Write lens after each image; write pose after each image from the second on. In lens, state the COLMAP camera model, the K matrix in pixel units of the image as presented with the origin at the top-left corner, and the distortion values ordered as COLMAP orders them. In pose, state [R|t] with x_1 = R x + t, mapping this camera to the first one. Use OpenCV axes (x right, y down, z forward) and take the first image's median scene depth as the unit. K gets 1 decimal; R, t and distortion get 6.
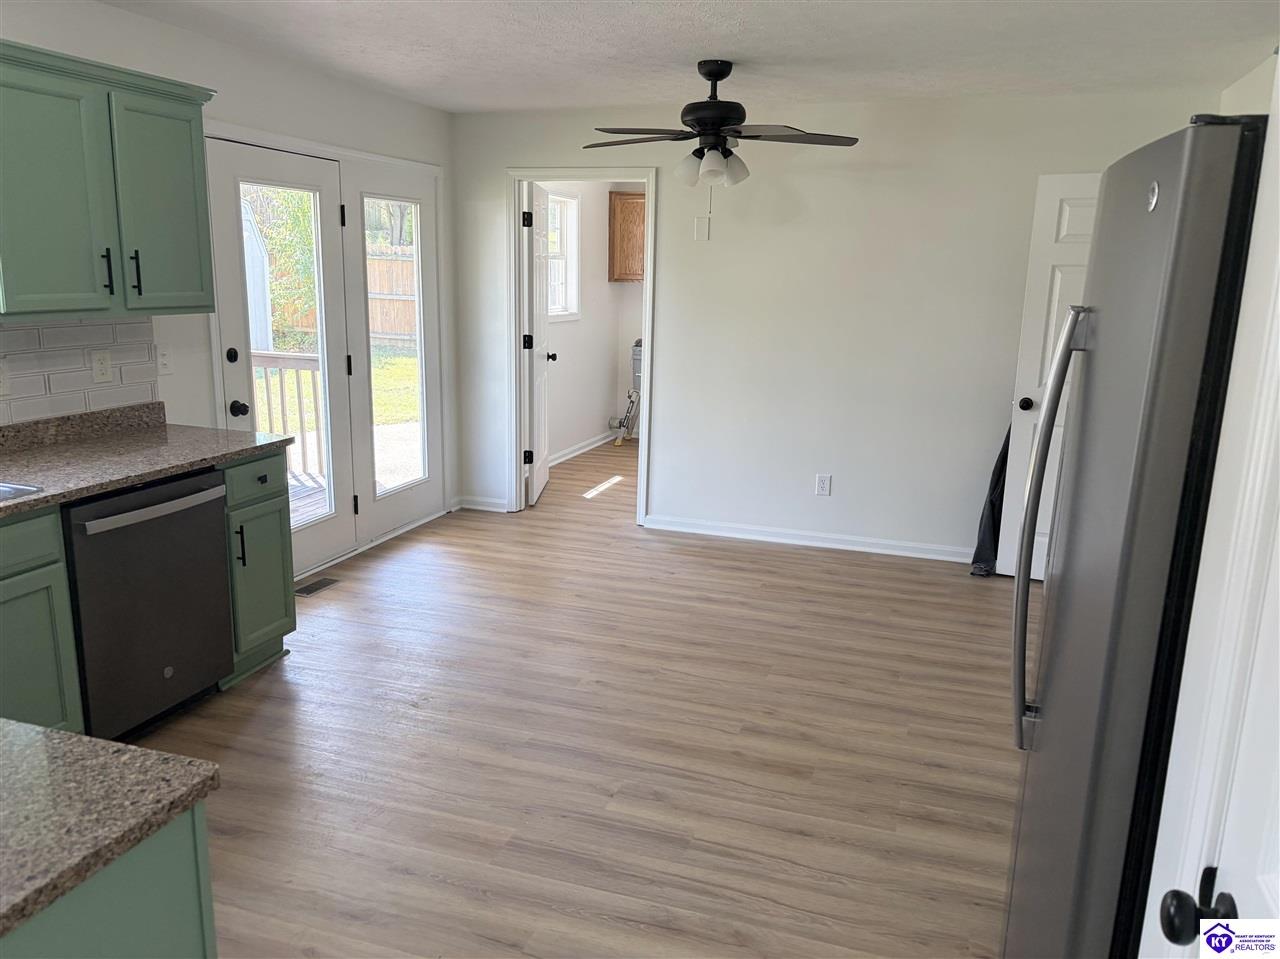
lens RADIAL K [[963.8, 0, 647.1], [0, 963.8, 483.8], [0, 0, 1]] dist [0.047871, -0.002535]
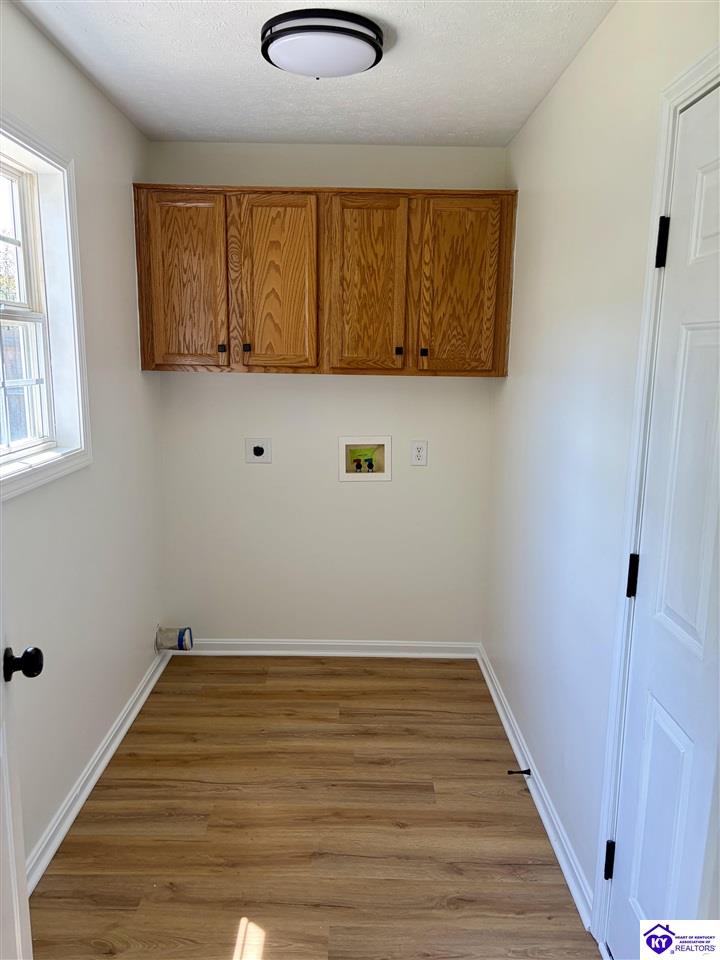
lens RADIAL K [[722.8, 0, 361.4], [0, 722.8, 476.6], [0, 0, 1]] dist [0.047871, -0.002535]
pose [[0.944087, -0.063945, 0.323436, -0.065590], [0.075786, 0.996832, -0.024136, -0.156920], [-0.320868, 0.047298, 0.945942, 0.701200]]
